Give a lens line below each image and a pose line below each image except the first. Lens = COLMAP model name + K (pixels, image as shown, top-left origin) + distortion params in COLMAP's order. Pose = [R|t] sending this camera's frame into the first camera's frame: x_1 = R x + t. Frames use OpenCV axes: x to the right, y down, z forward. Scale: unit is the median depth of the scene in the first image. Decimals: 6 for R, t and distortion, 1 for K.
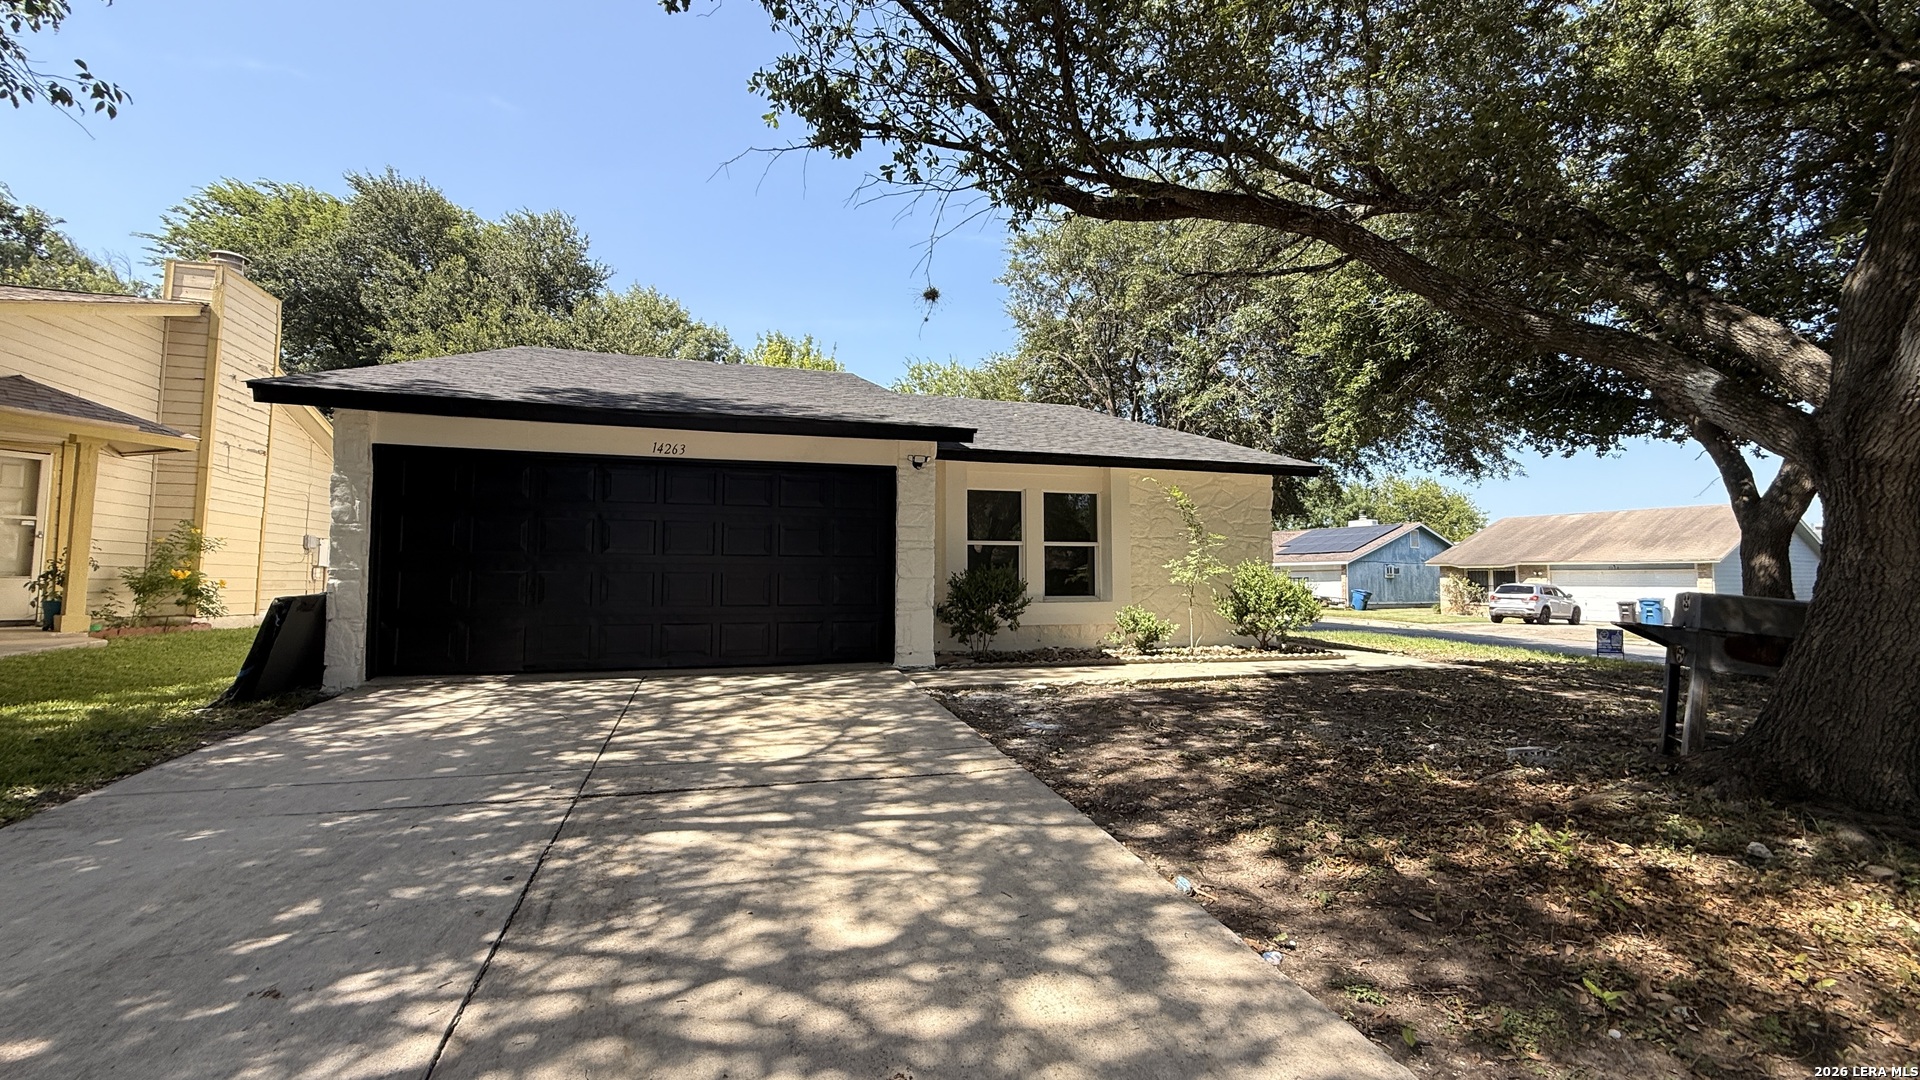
lens RADIAL K [[762.1, 0, 955.4], [0, 762.1, 539.1], [0, 0, 1]] dist [-0.002083, 0.000724]
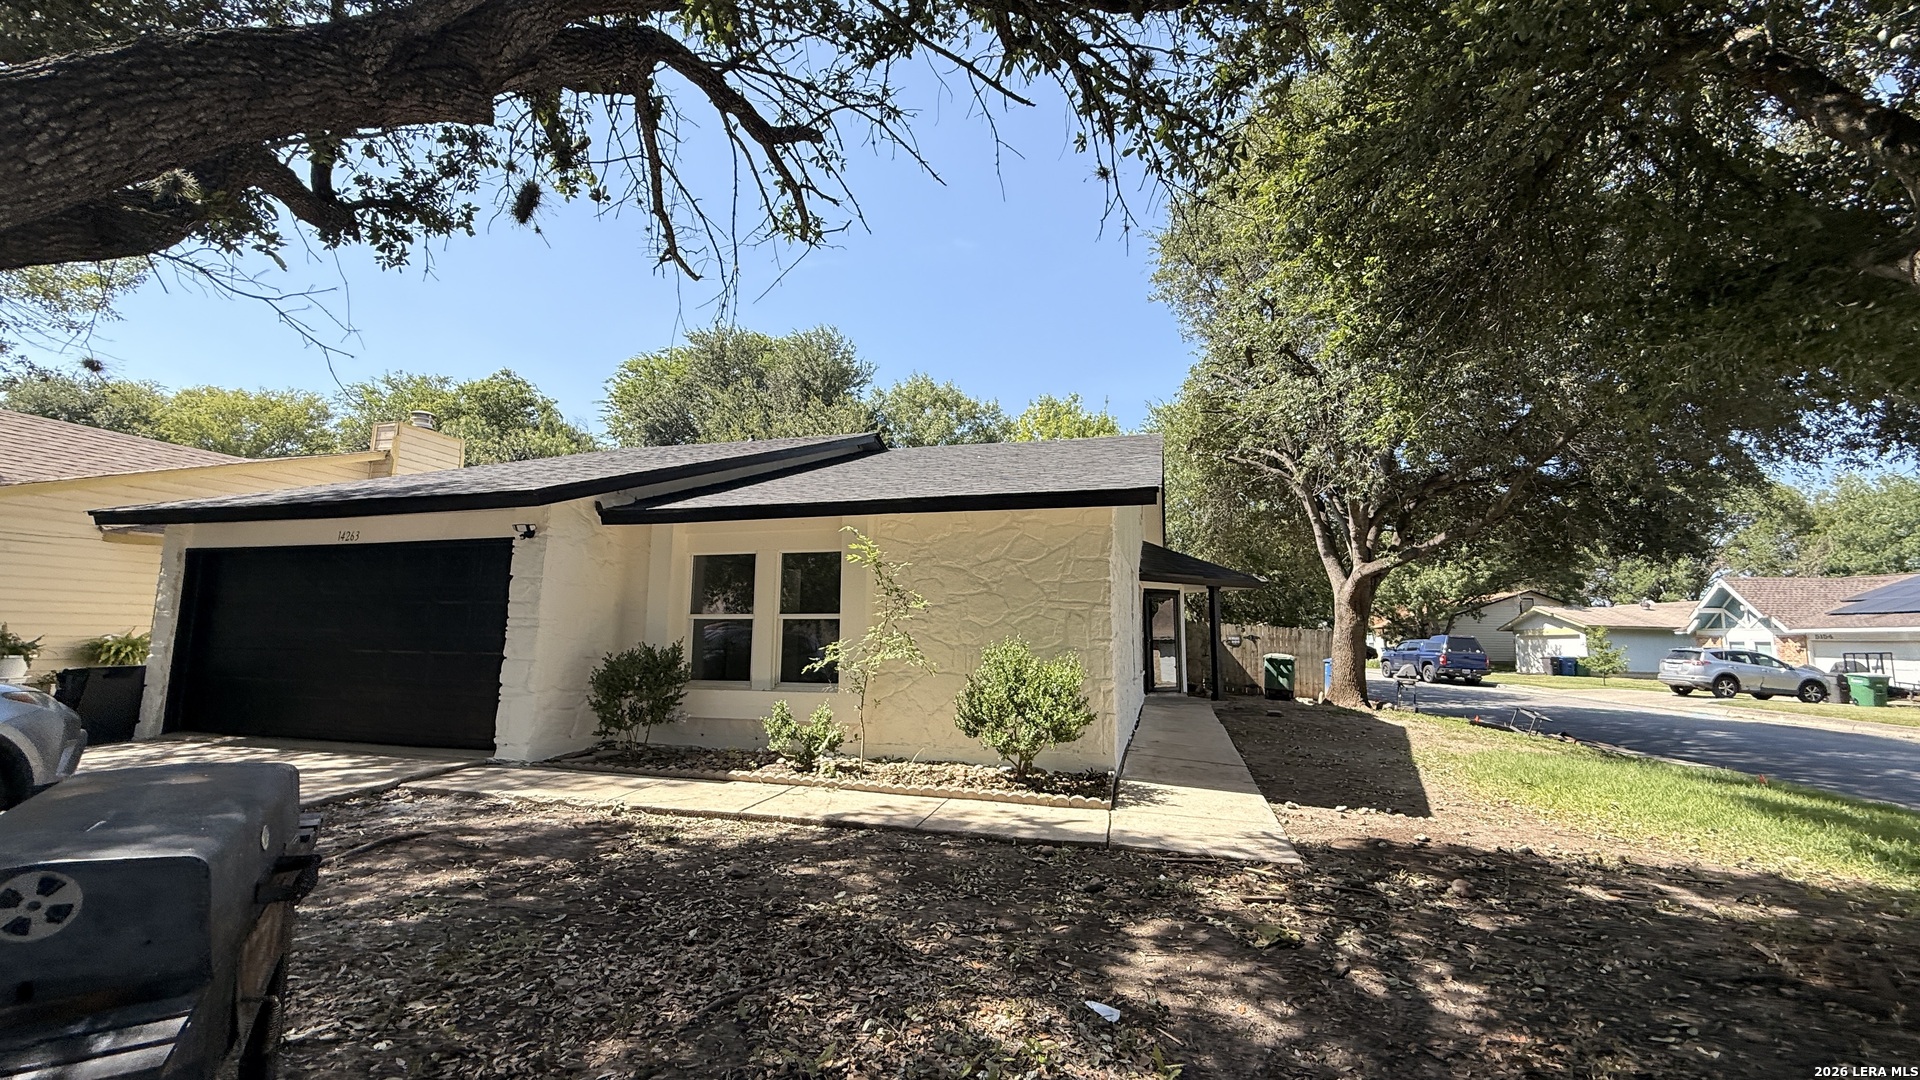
lens RADIAL K [[762.1, 0, 963.7], [0, 762.1, 543.3], [0, 0, 1]] dist [-0.002083, 0.000724]
pose [[0.853156, -0.060975, -0.518080, 0.993928], [0.022419, 0.996513, -0.080366, -0.002371], [0.521174, 0.056950, 0.851548, 0.576051]]
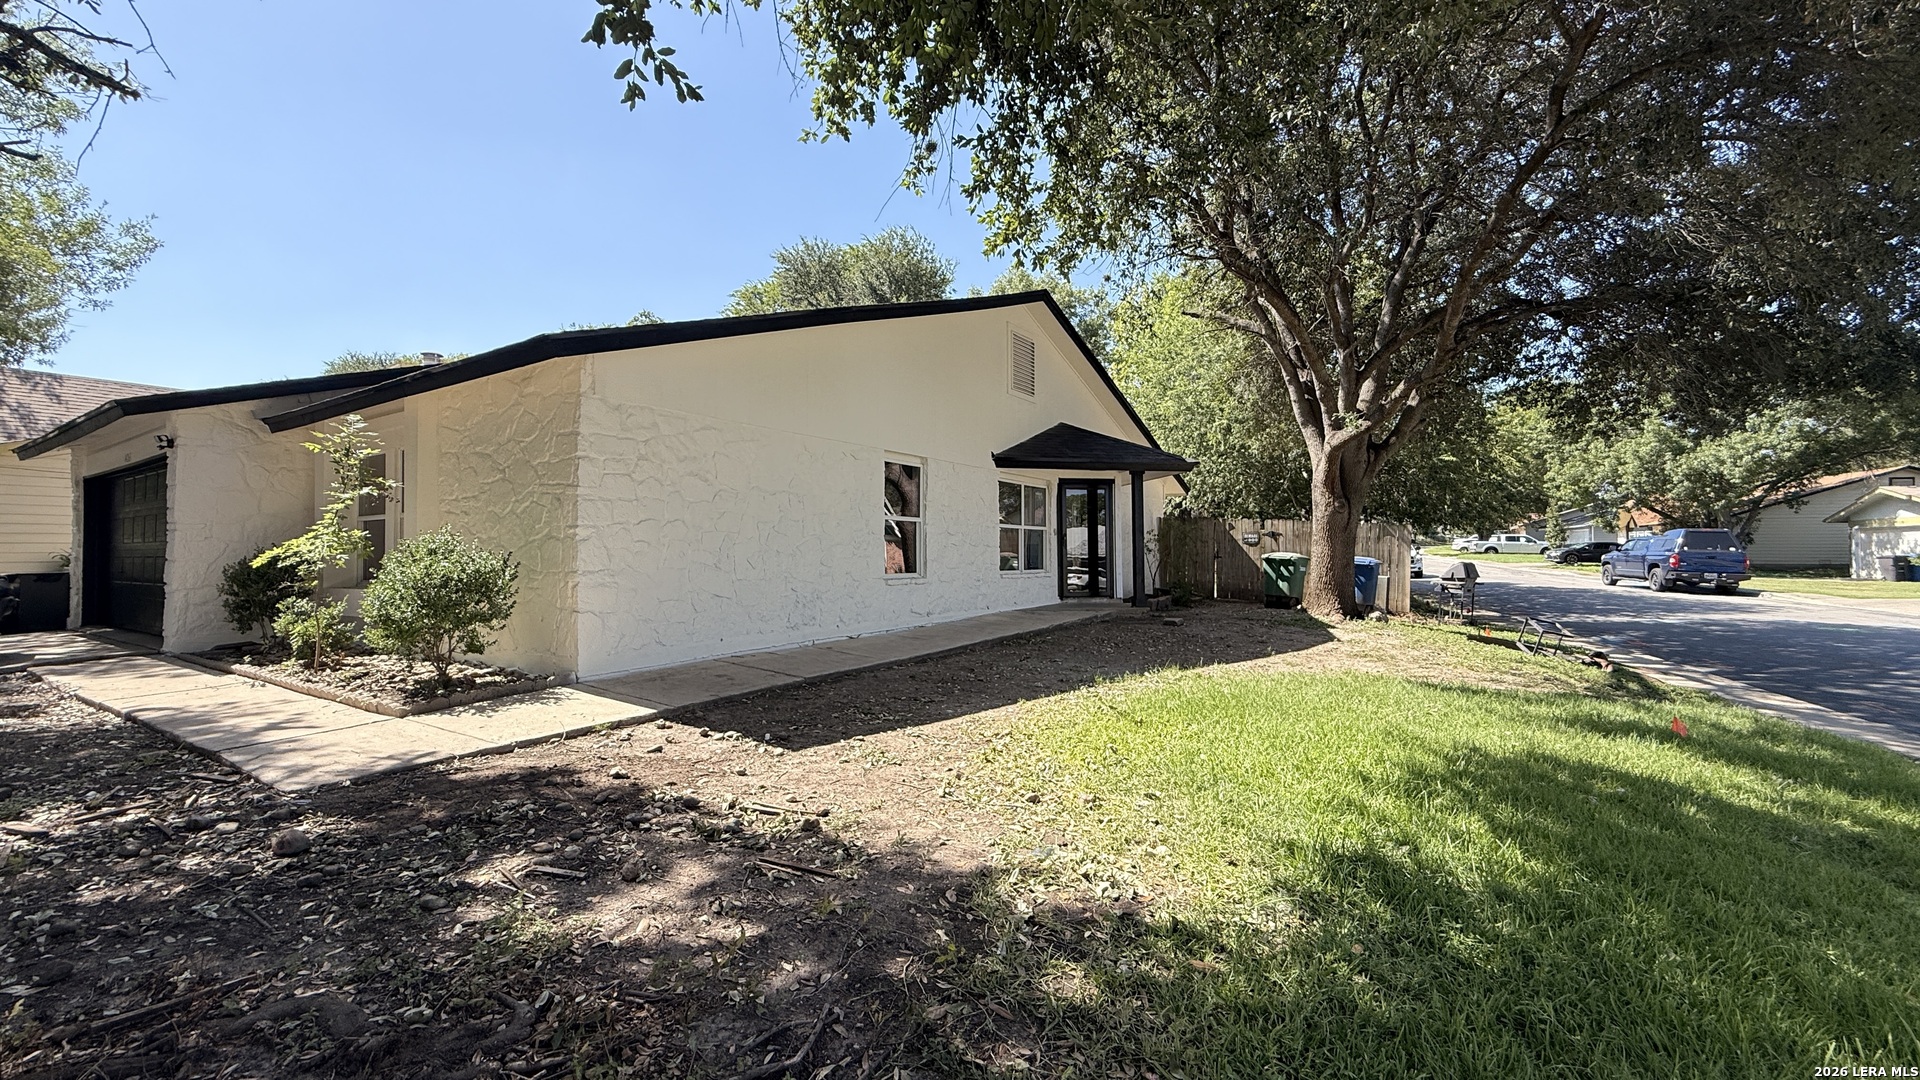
lens RADIAL K [[762.1, 0, 959.8], [0, 762.1, 539.8], [0, 0, 1]] dist [-0.002083, 0.000724]
pose [[0.652140, -0.023897, -0.757722, 1.567699], [0.053259, 0.998478, 0.014348, 0.075753], [0.756226, -0.049713, 0.652420, 1.318891]]
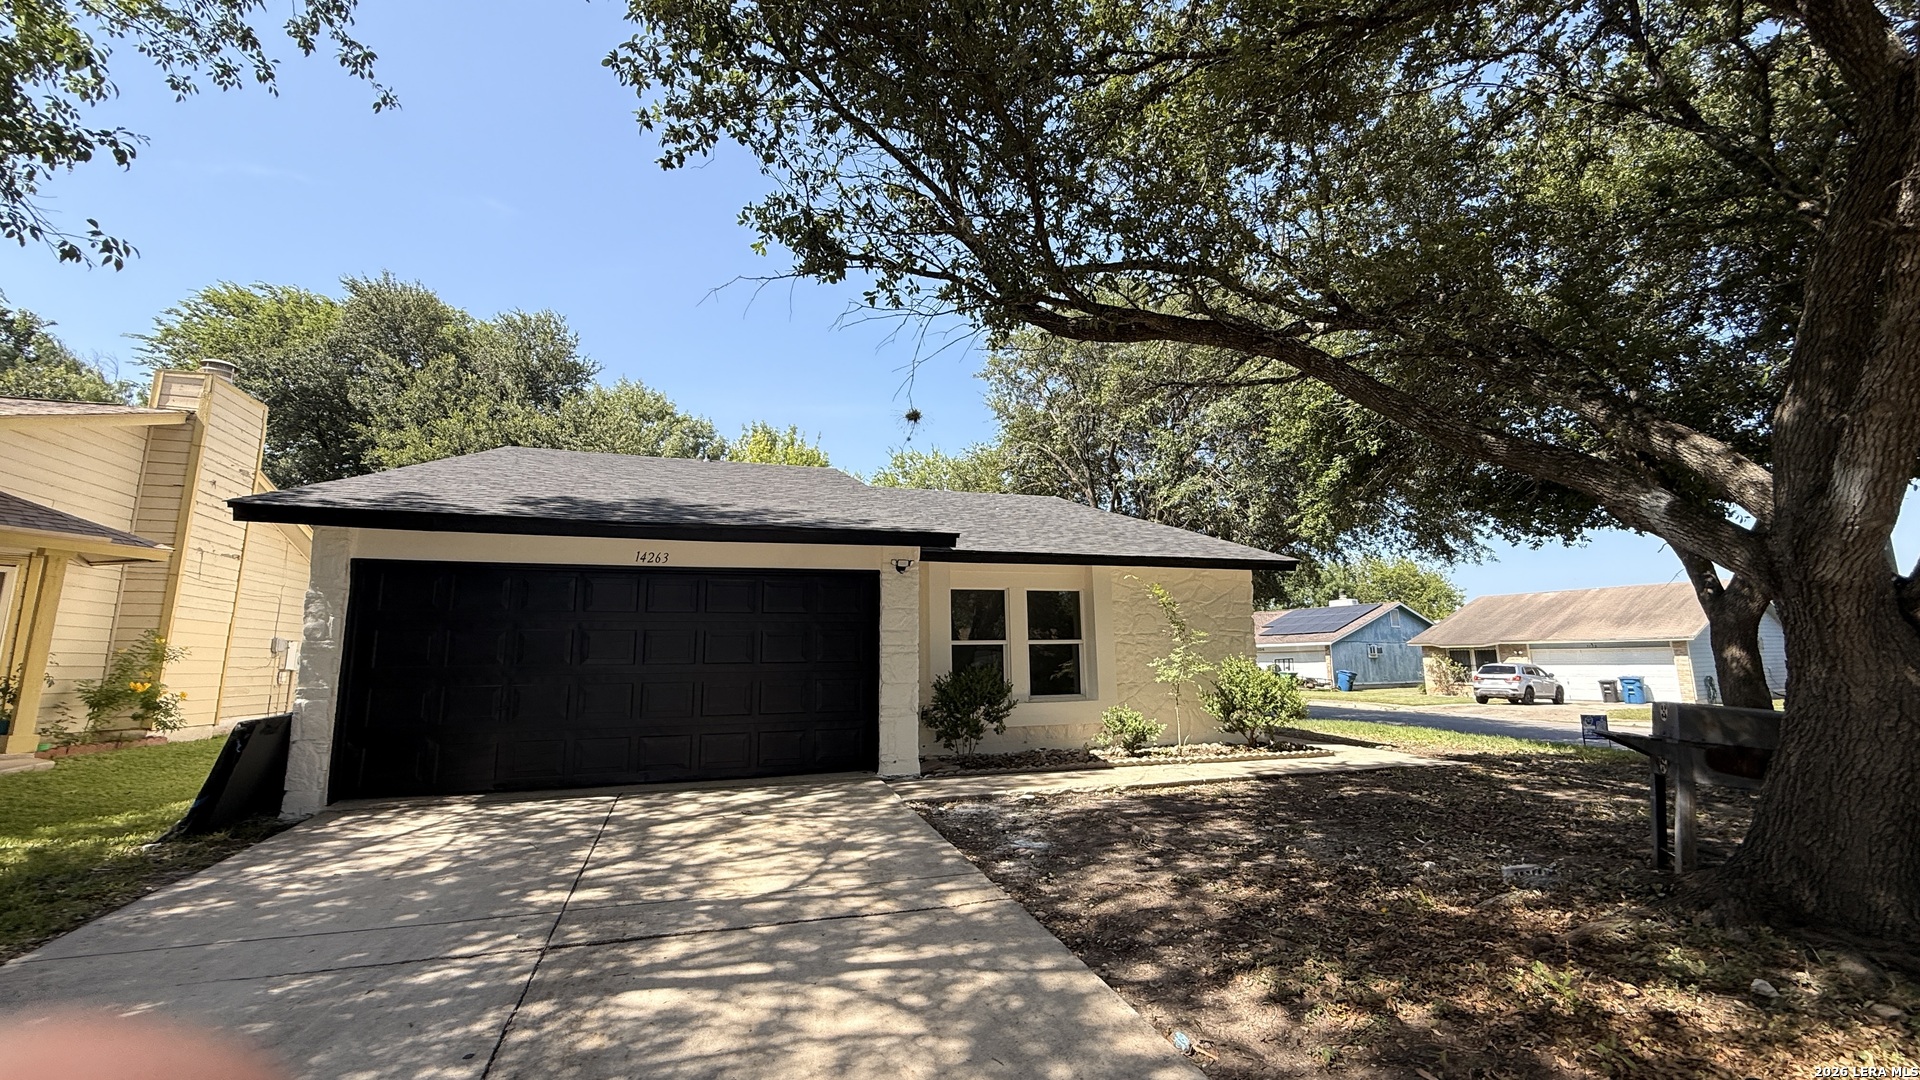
lens RADIAL K [[762.1, 0, 955.4], [0, 762.1, 539.2], [0, 0, 1]] dist [-0.002083, 0.000724]
pose [[0.999686, -0.011404, 0.022322, 0.000085], [0.013690, 0.994368, -0.105093, -0.034470], [-0.020998, 0.105365, 0.994212, -0.006102]]
